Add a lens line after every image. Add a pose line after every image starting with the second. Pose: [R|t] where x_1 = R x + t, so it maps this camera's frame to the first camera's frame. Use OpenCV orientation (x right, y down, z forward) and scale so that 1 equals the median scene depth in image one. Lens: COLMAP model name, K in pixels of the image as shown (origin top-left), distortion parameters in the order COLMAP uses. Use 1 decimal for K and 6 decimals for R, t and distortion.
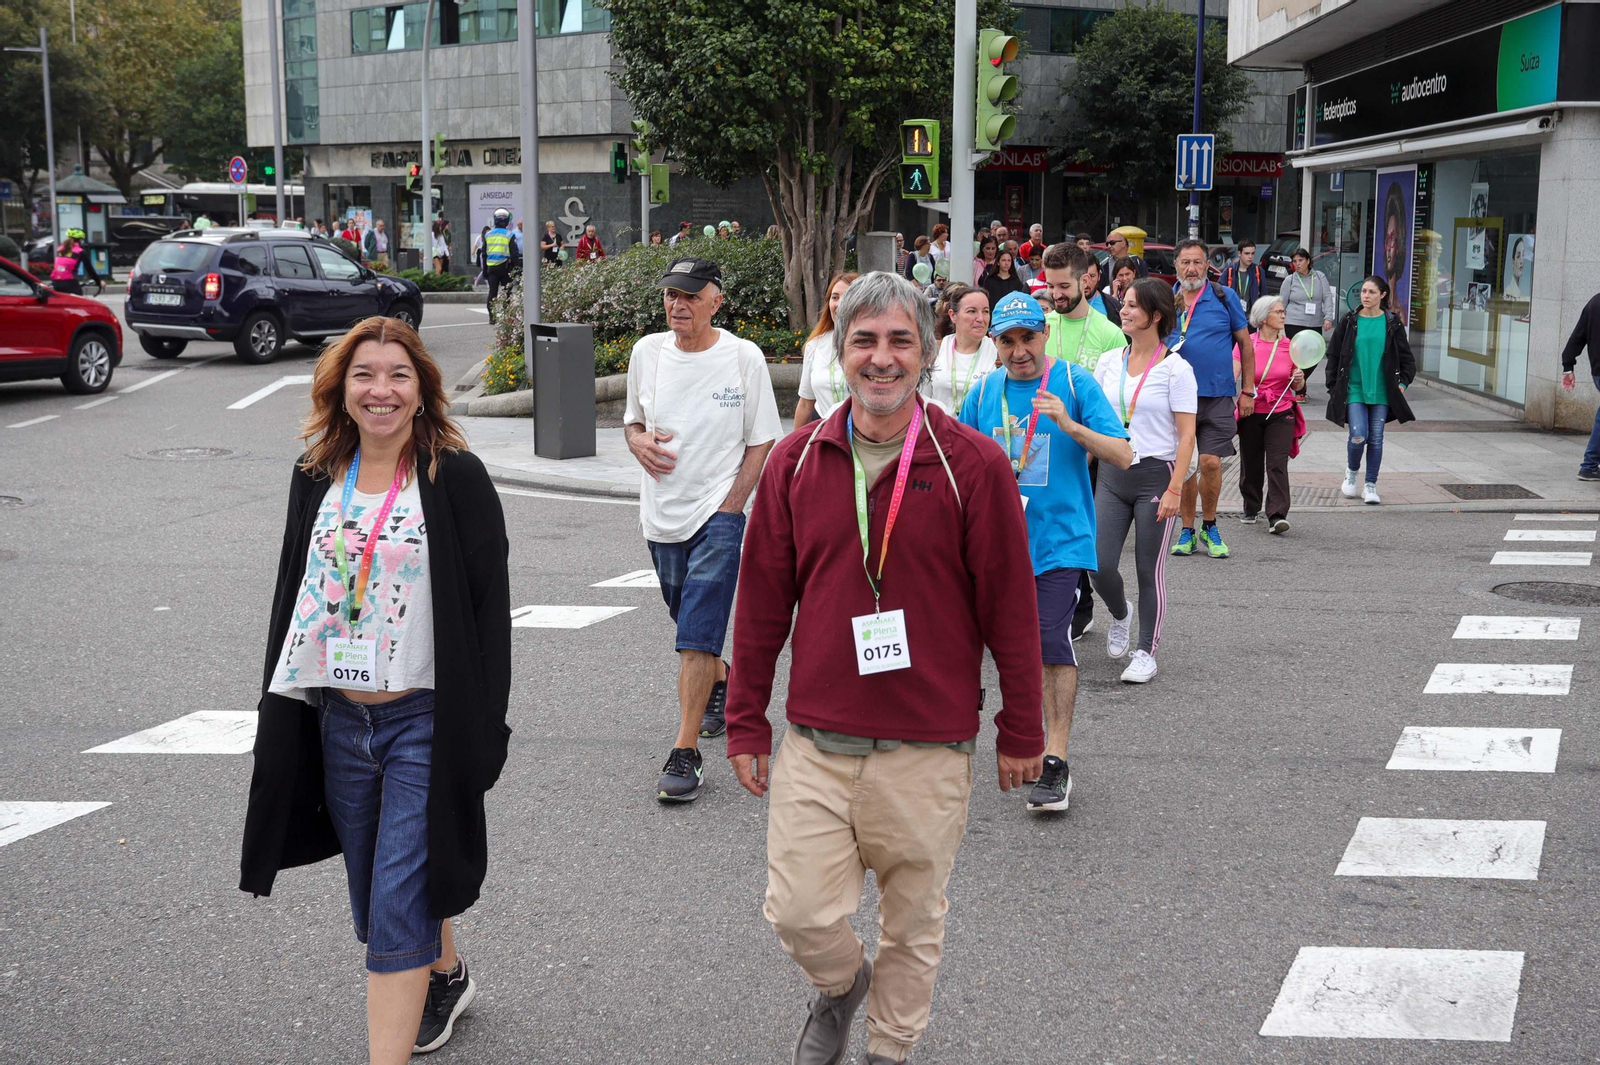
lens RADIAL K [[1989.0, 0, 804.5], [0, 1989.0, 502.2], [0, 0, 1]] dist [-0.021531, -0.018131]
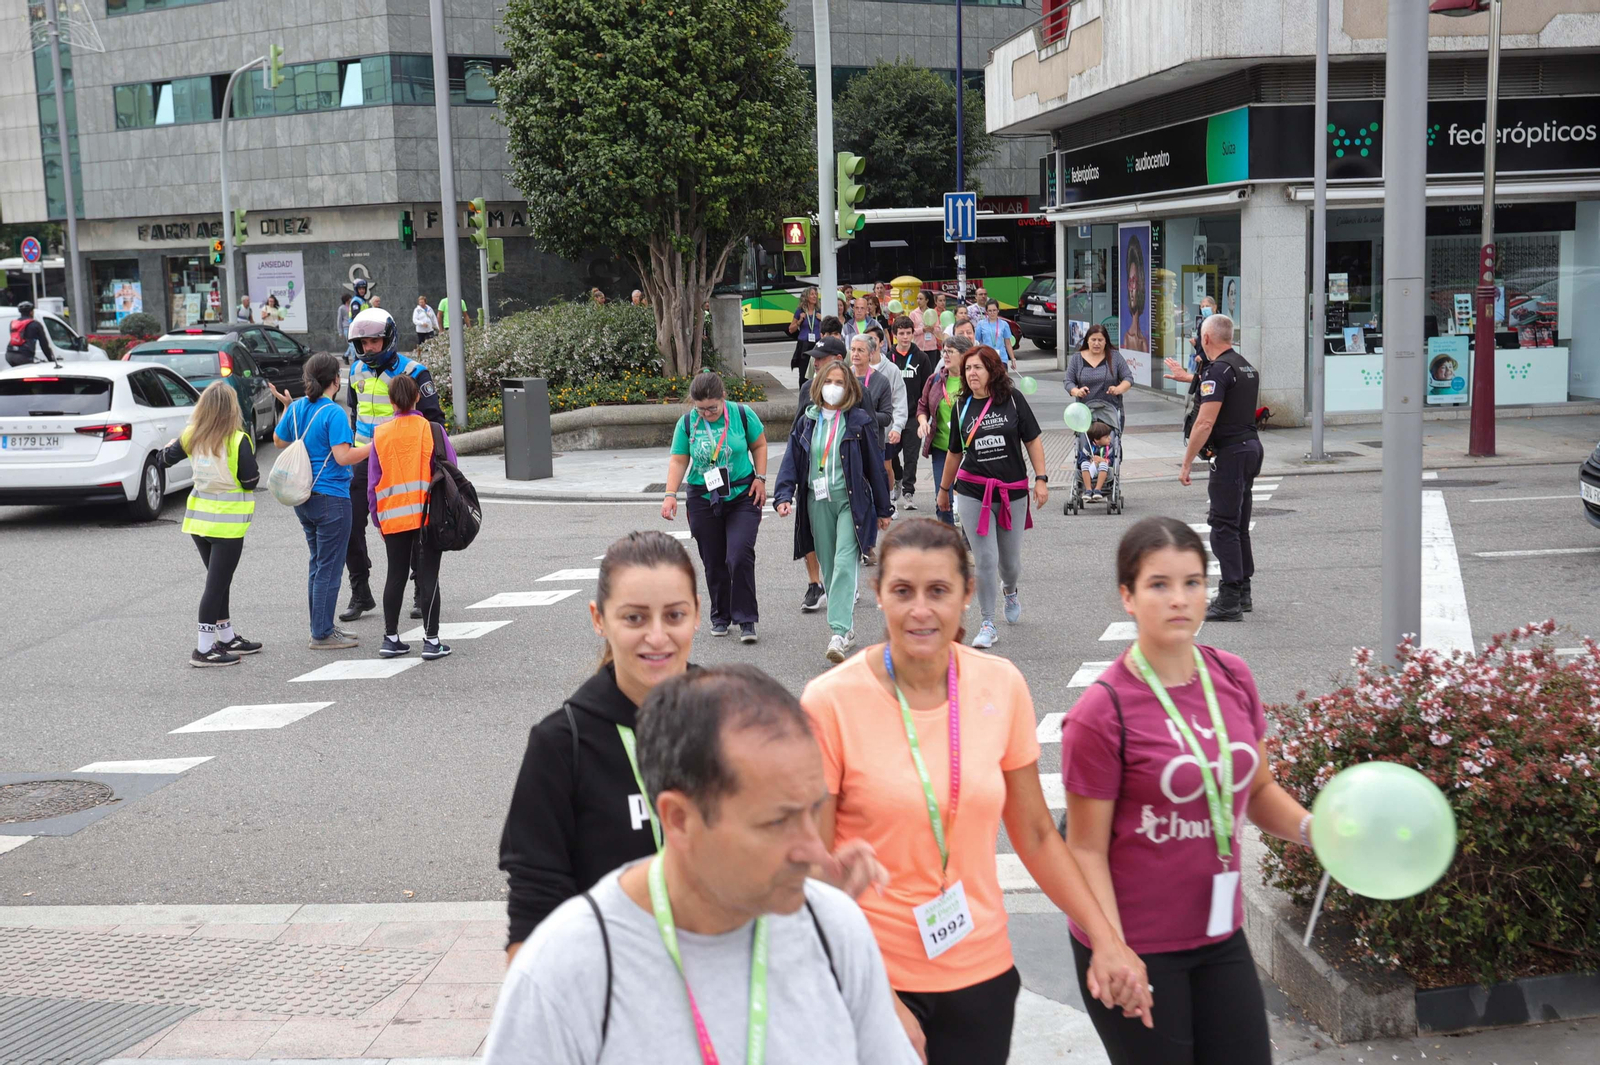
lens RADIAL K [[1918.5, 0, 800.0], [0, 1918.5, 532.5], [0, 0, 1]] dist [0.004199, 0.008327]
pose [[0.992658, -0.053326, 0.108562, -0.053728], [0.053999, 0.998536, -0.003263, 0.017027], [-0.108229, 0.009101, 0.994084, -0.182891]]
